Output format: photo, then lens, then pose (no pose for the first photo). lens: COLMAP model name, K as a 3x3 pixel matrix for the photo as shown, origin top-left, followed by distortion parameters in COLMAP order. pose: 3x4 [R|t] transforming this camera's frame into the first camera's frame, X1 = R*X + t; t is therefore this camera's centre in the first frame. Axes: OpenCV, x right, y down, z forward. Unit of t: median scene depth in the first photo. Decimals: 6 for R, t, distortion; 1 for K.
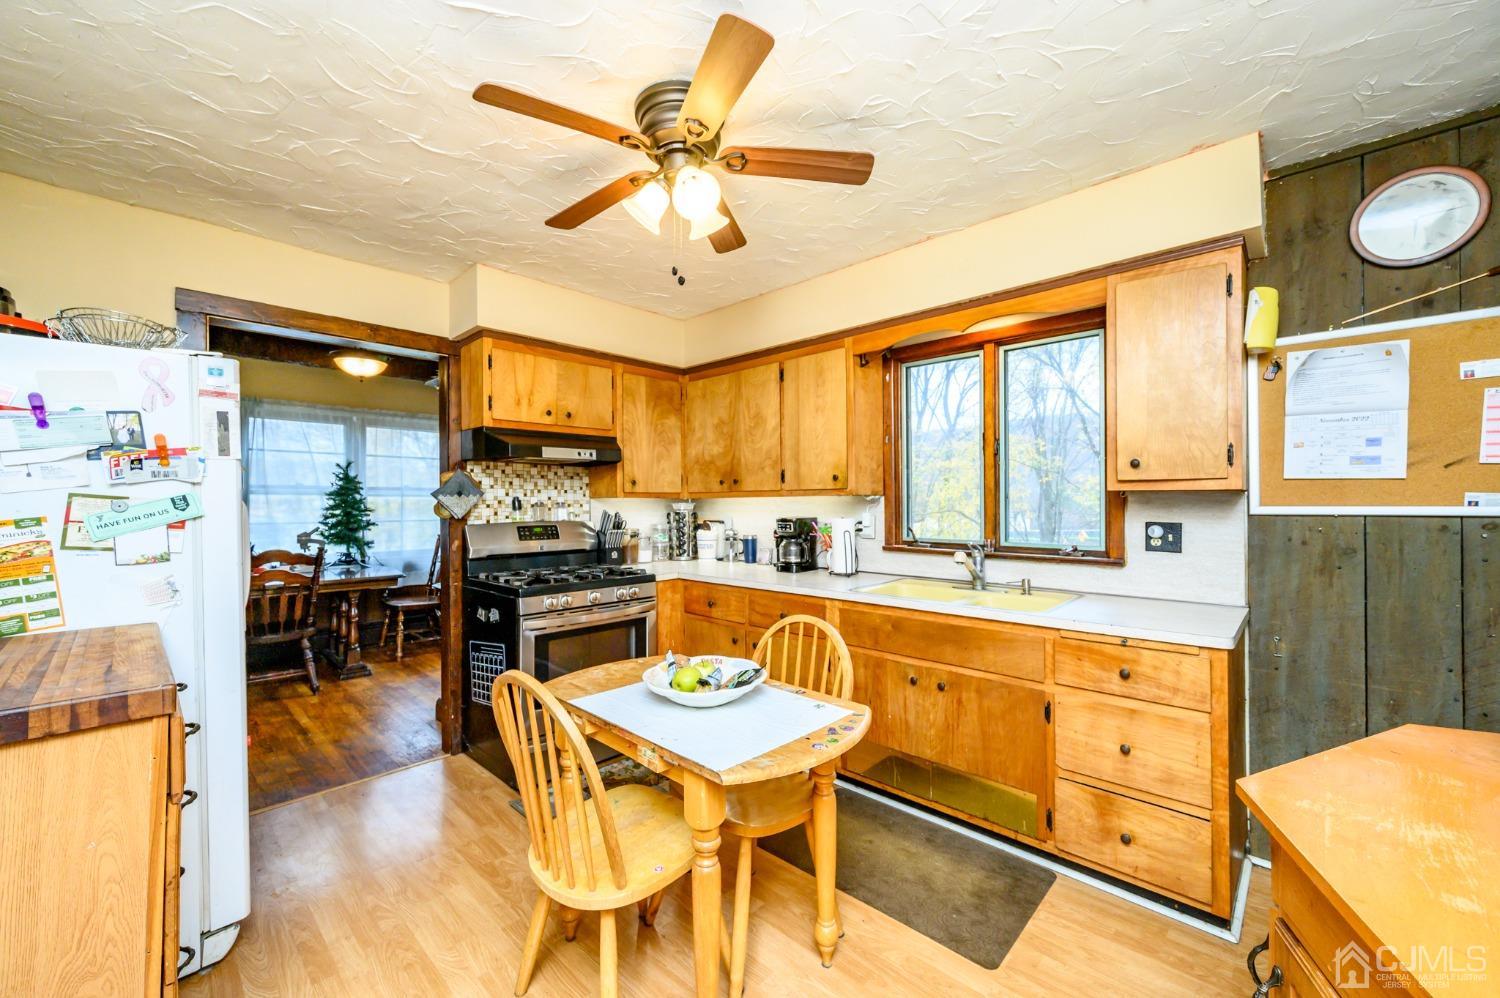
lens RADIAL K [[591.1, 0, 747.9], [0, 591.1, 495.4], [0, 0, 1]] dist [-0.001828, -0.000021]
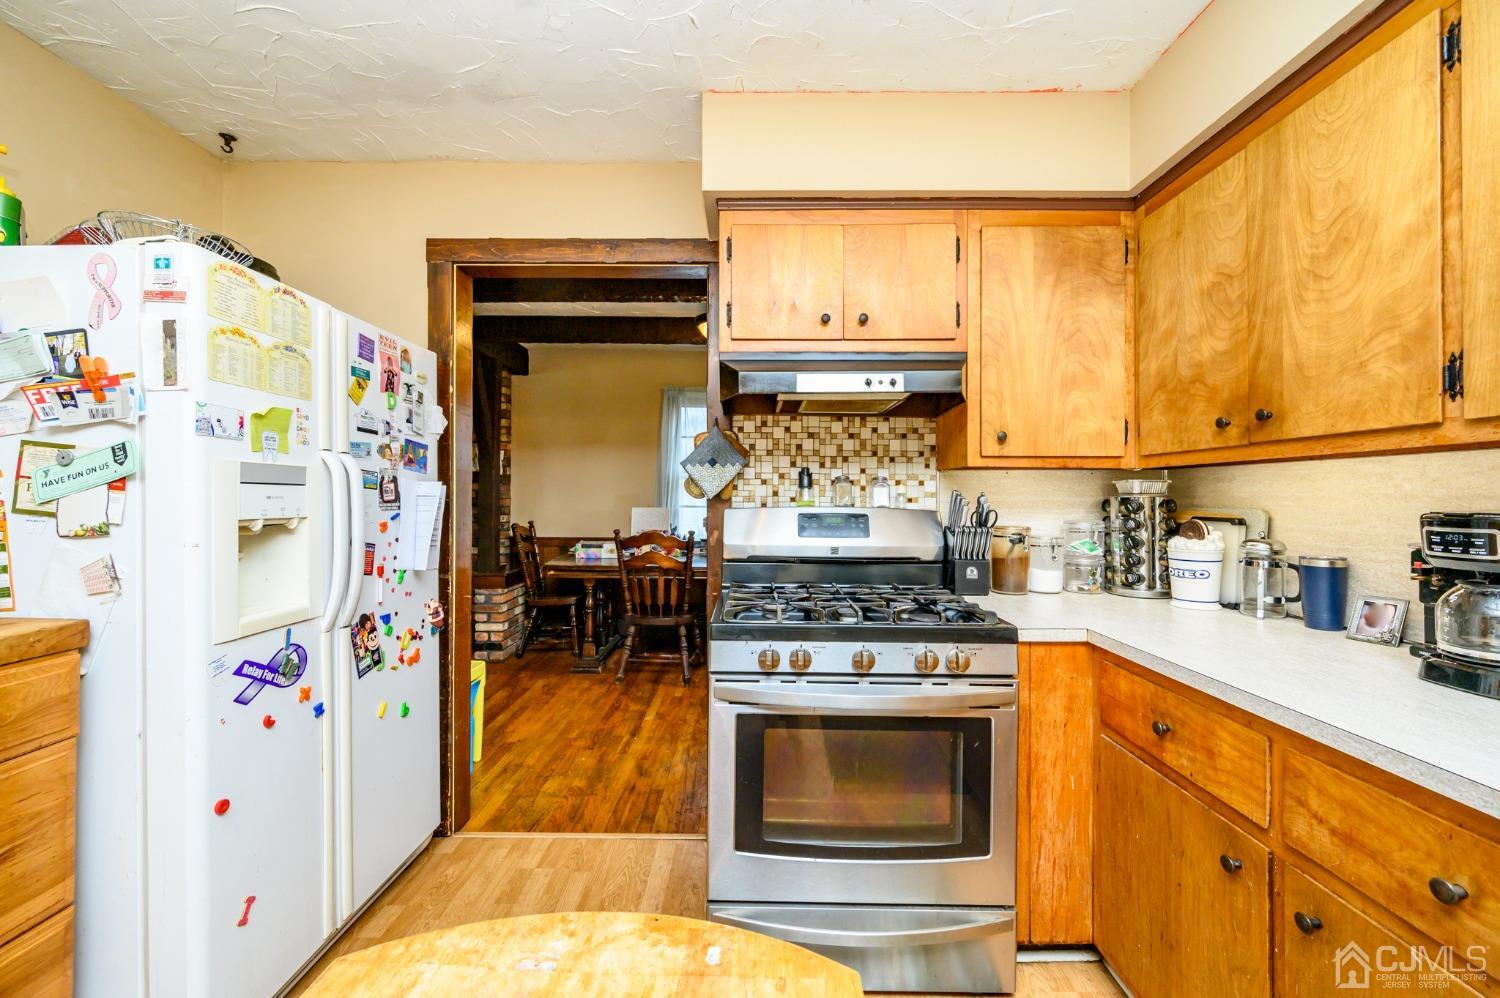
lens RADIAL K [[591.1, 0, 747.9], [0, 591.1, 495.4], [0, 0, 1]] dist [-0.001828, -0.000021]
pose [[0.683812, 0.007027, -0.729624, 0.030062], [-0.001555, 0.999965, 0.008173, 0.025388], [0.729656, -0.004455, 0.683800, 0.486897]]
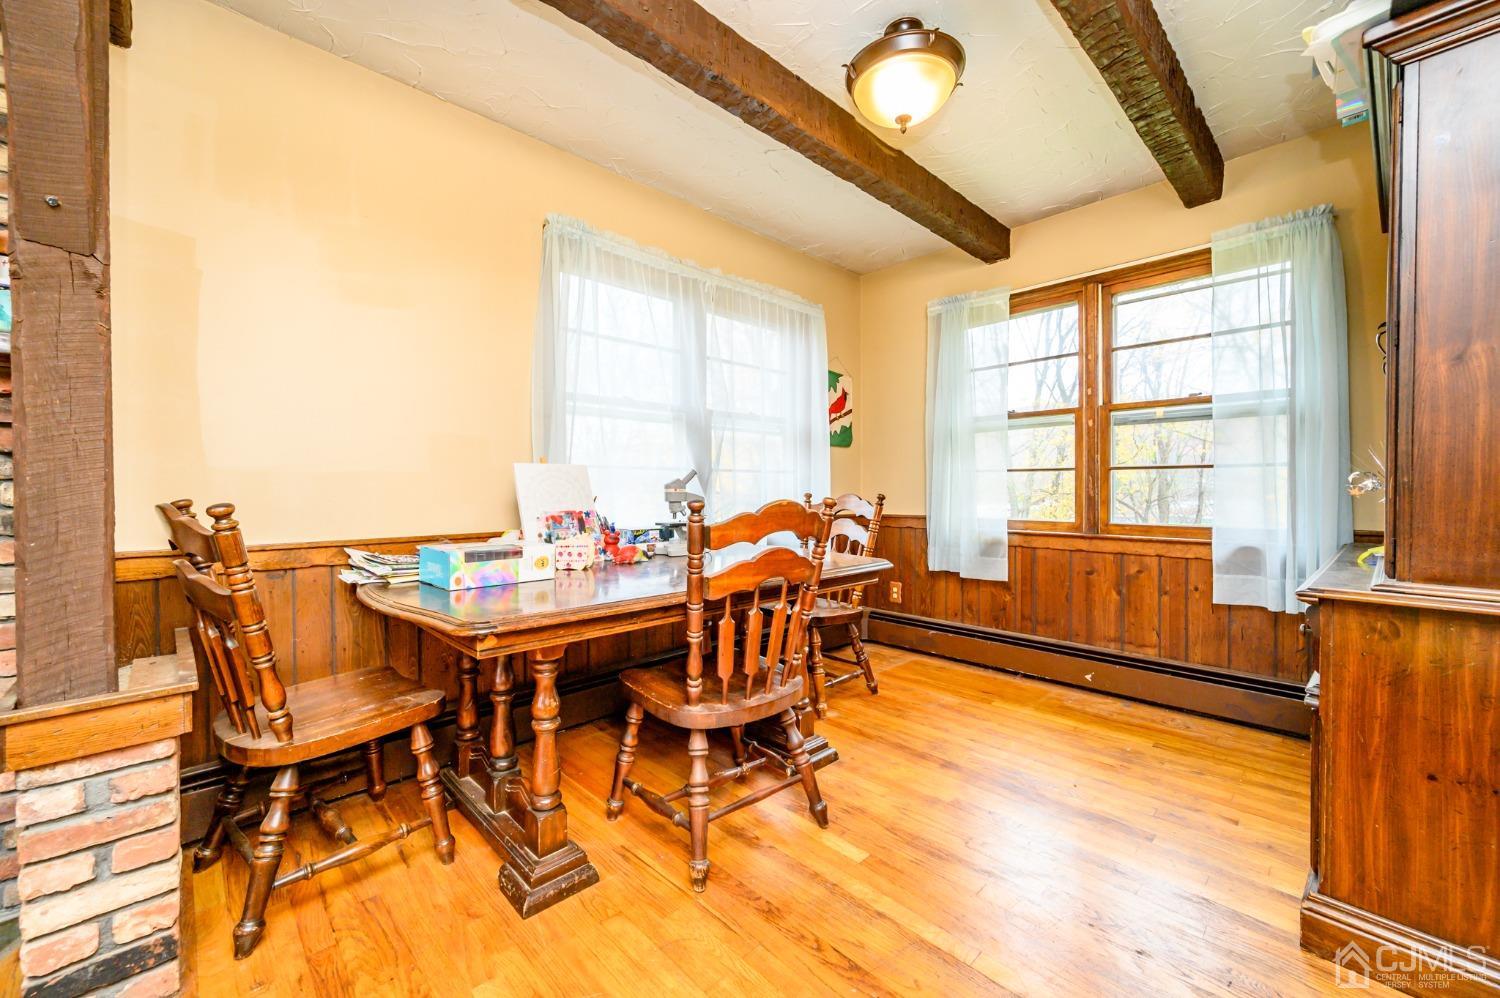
lens RADIAL K [[591.1, 0, 747.9], [0, 591.1, 495.4], [0, 0, 1]] dist [-0.001828, -0.000021]
pose [[0.999013, -0.000794, -0.044404, -0.882977], [0.002045, 0.999602, 0.028137, 0.082475], [0.044364, -0.028200, 0.998617, 0.636314]]
